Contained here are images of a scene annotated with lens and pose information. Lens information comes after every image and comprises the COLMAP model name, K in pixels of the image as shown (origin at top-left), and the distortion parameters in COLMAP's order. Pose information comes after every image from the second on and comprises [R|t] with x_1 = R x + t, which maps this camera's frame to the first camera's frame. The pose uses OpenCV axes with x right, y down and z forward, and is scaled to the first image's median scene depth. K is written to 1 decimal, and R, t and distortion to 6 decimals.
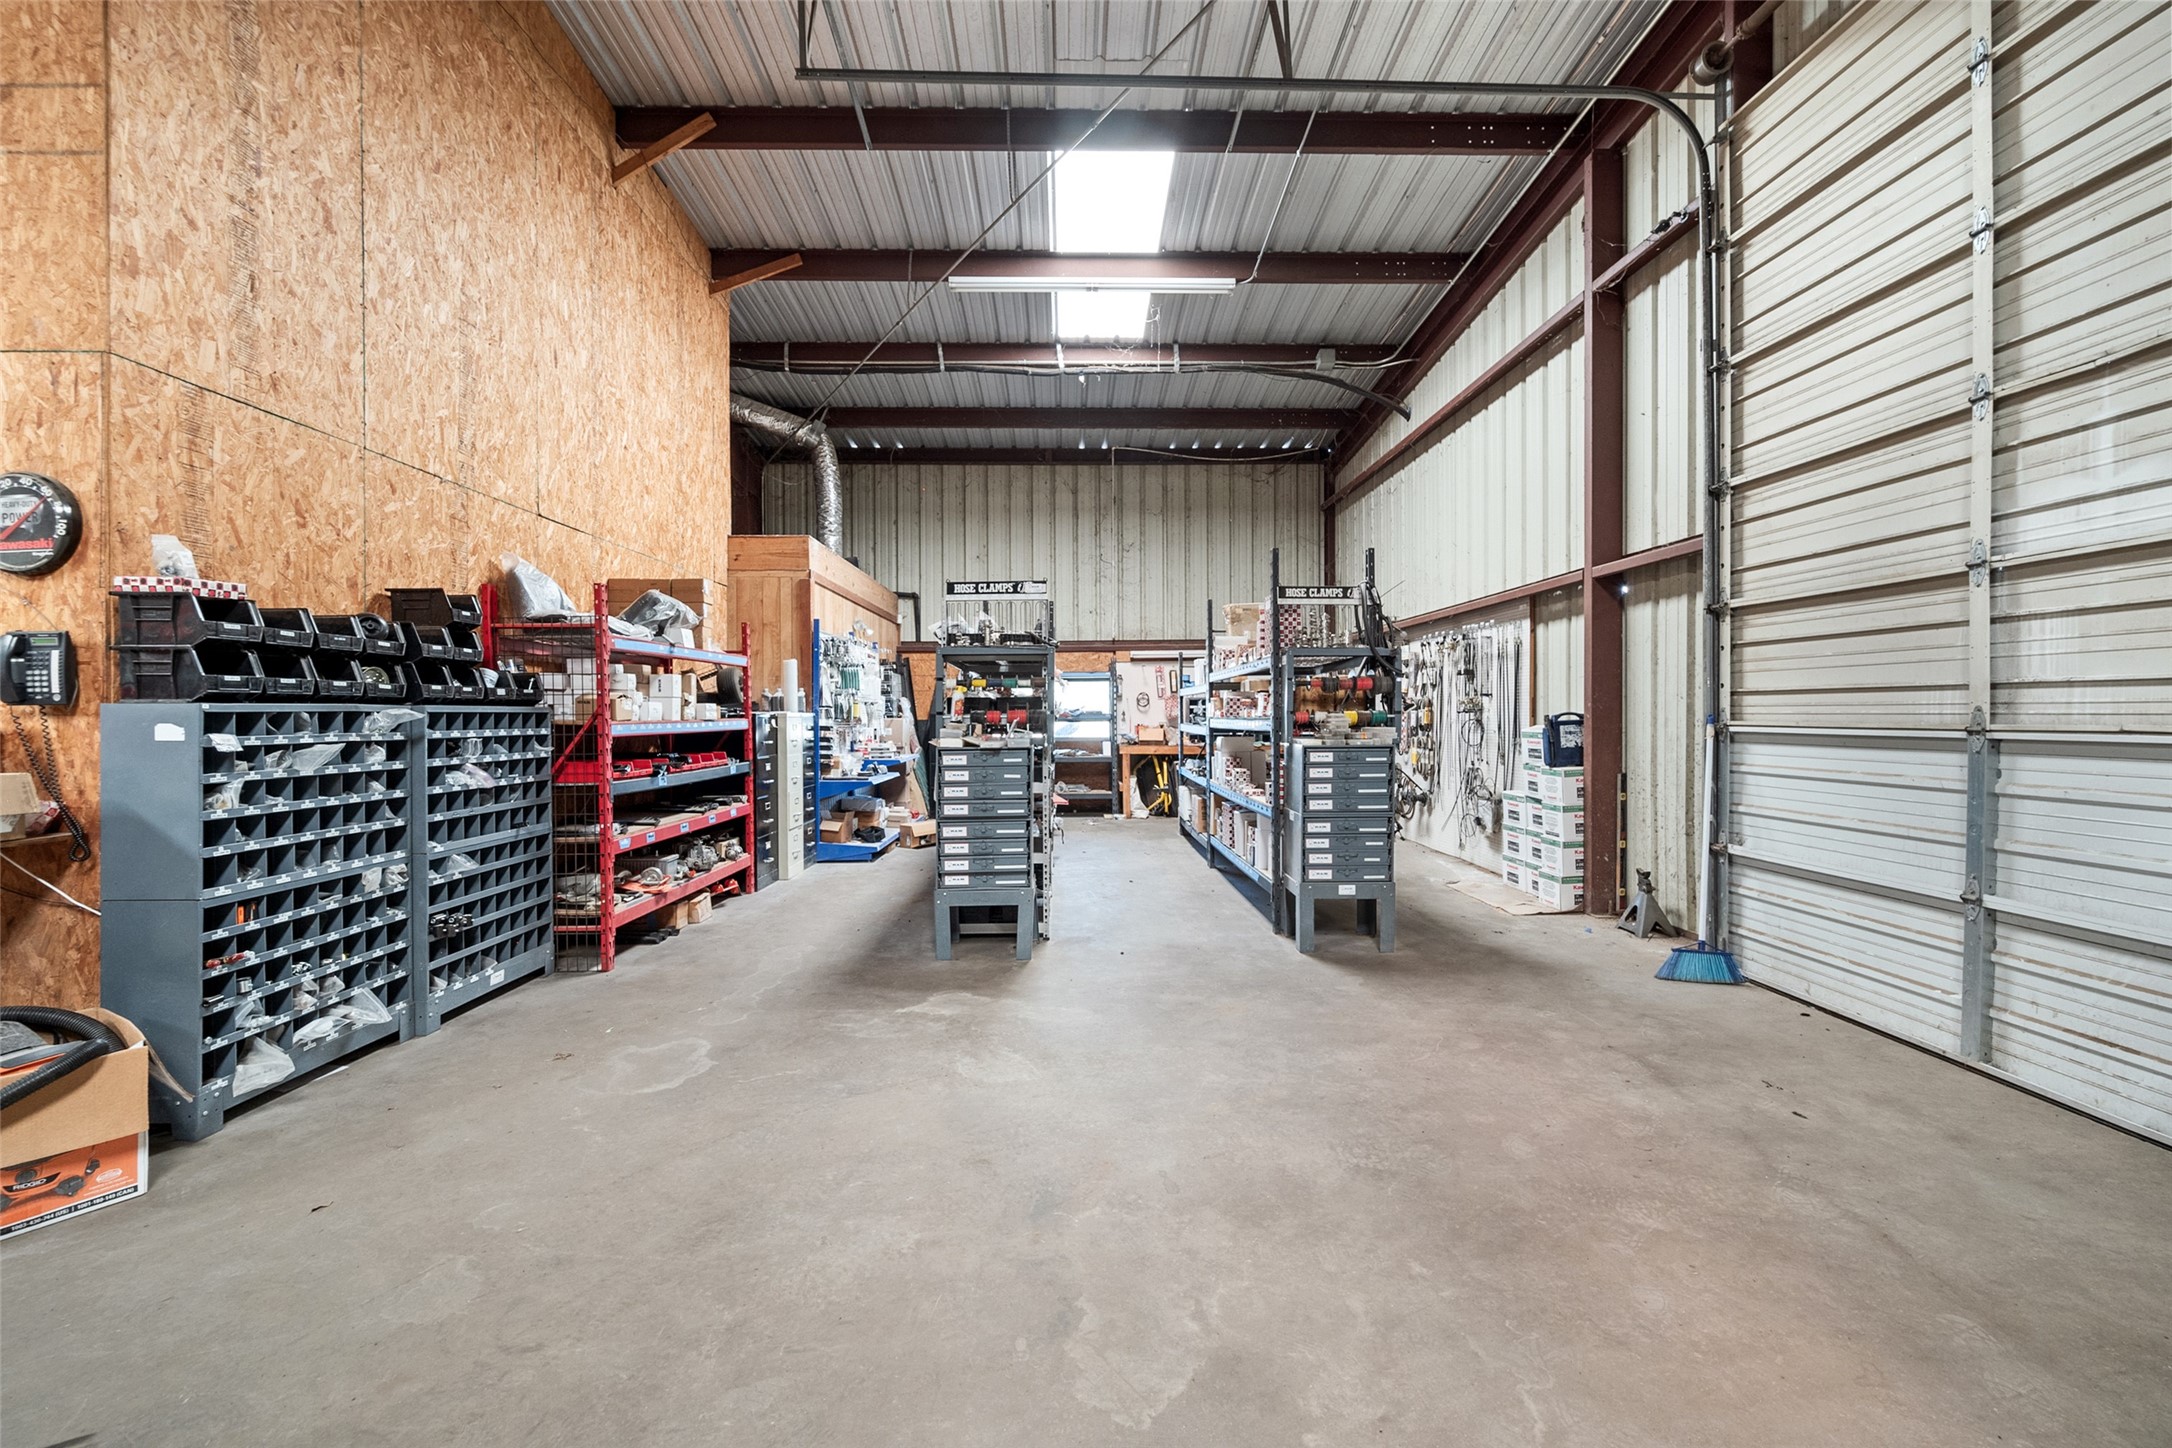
lens RADIAL K [[861.5, 0, 1095.0], [0, 861.5, 726.2], [0, 0, 1]] dist [-0.001110, -0.000017]
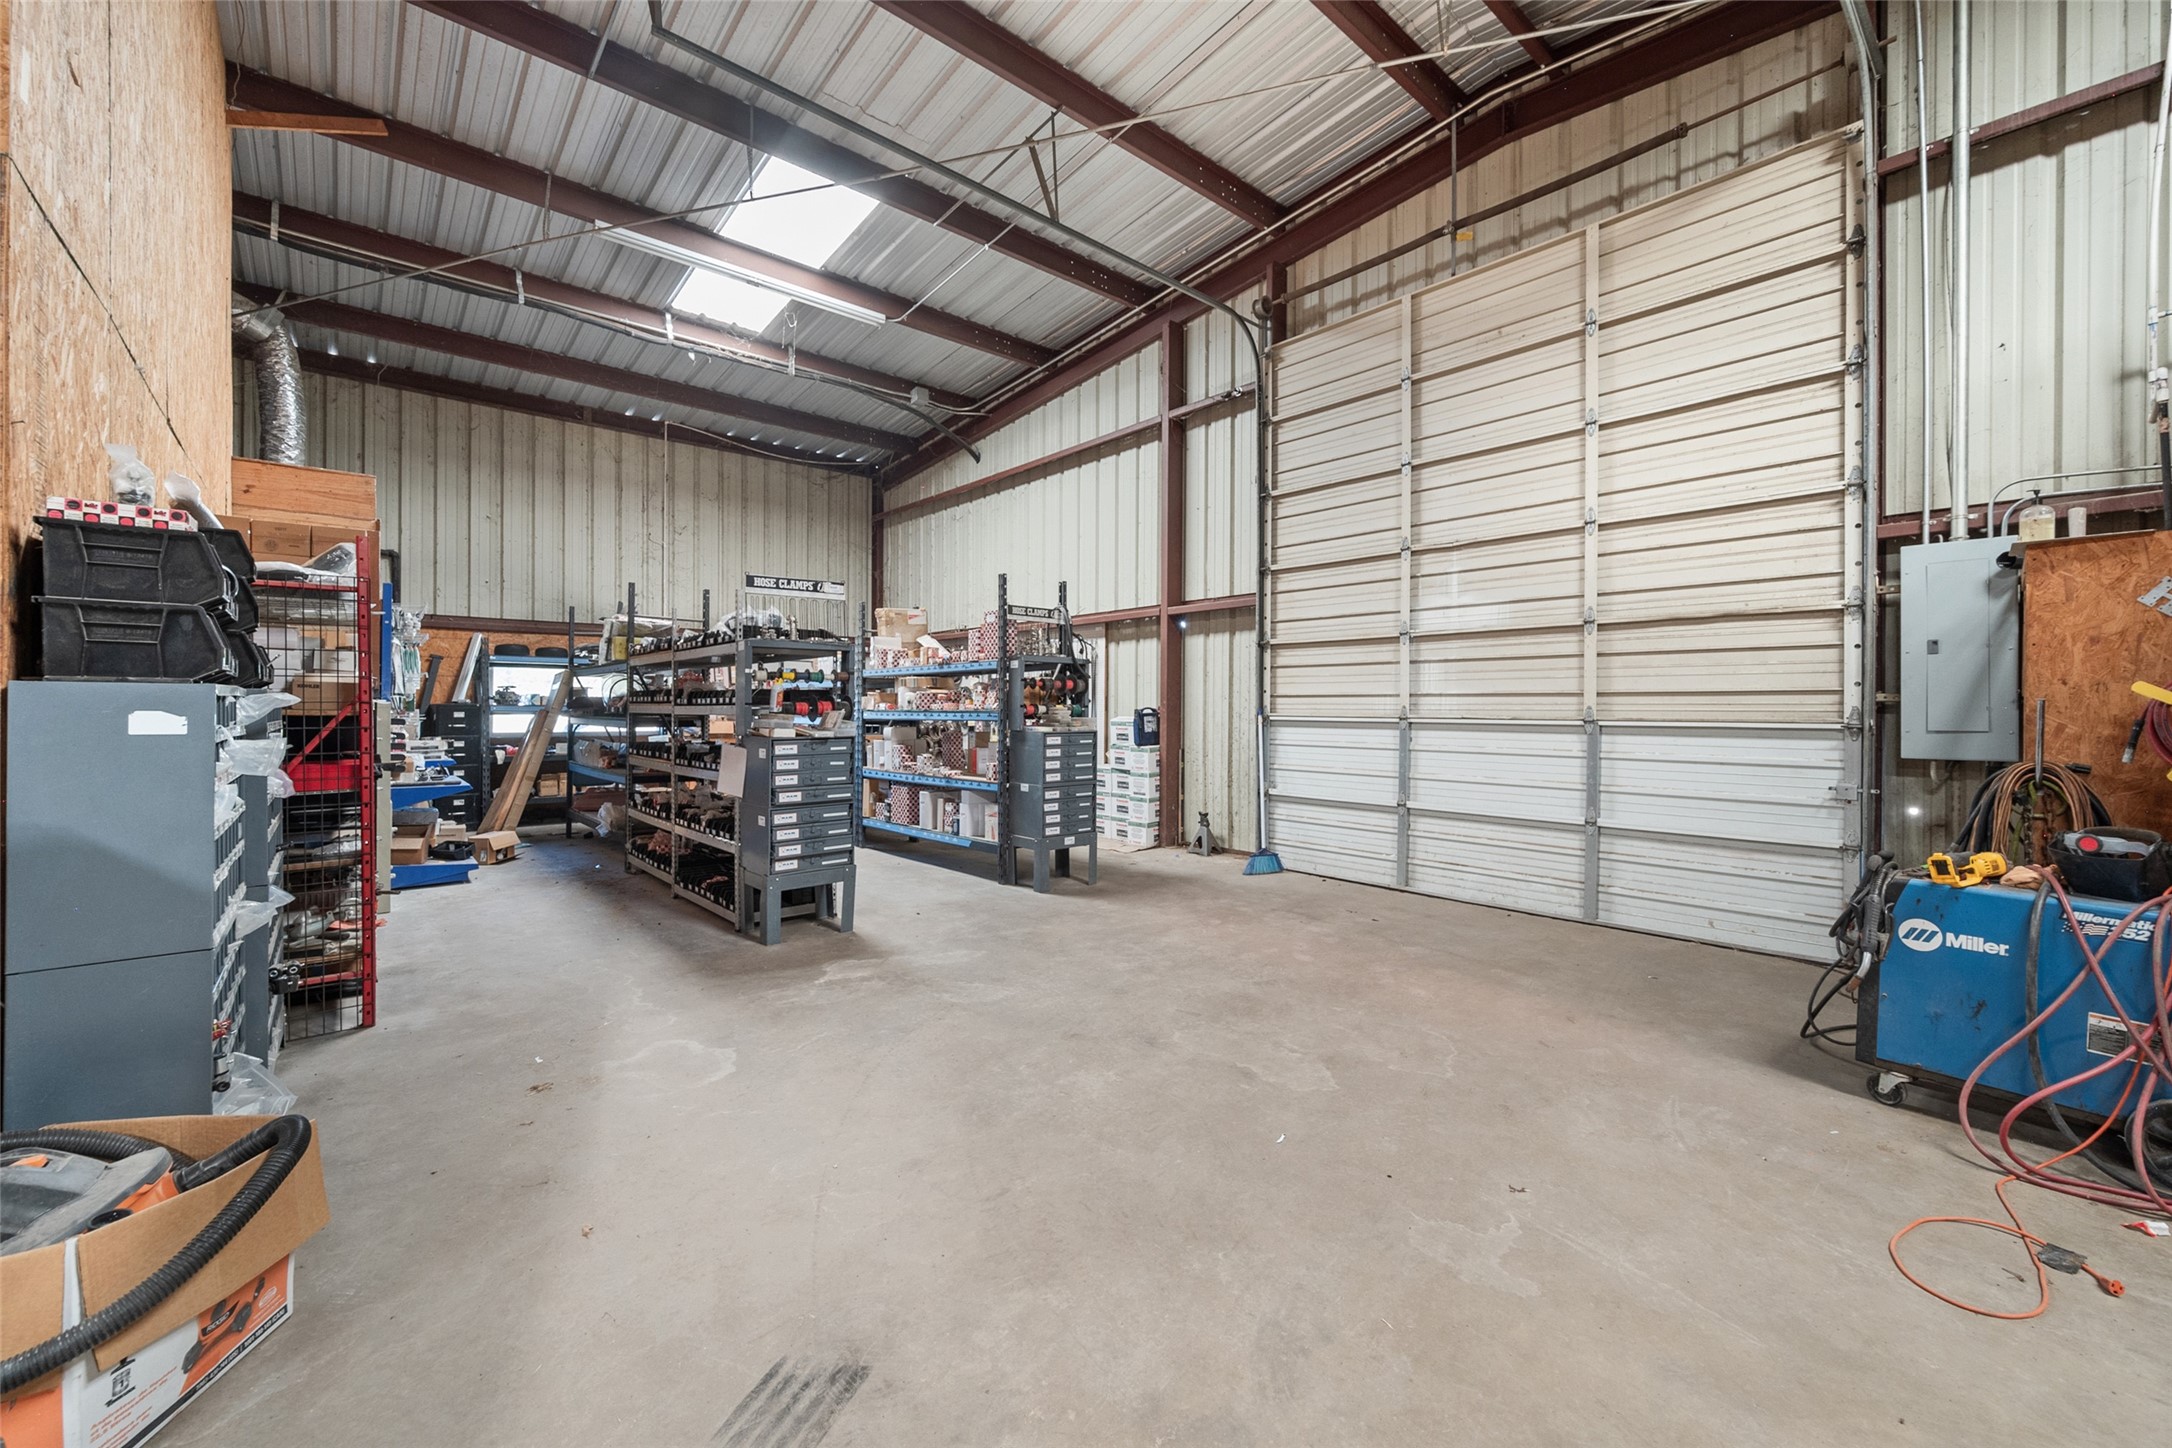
lens RADIAL K [[861.5, 0, 1089.6], [0, 861.5, 719.6], [0, 0, 1]] dist [-0.001110, -0.000017]
pose [[0.766902, -0.002905, 0.641758, -0.551261], [0.003508, 0.999994, 0.000335, 0.004049], [-0.641755, 0.001994, 0.766907, -0.032839]]
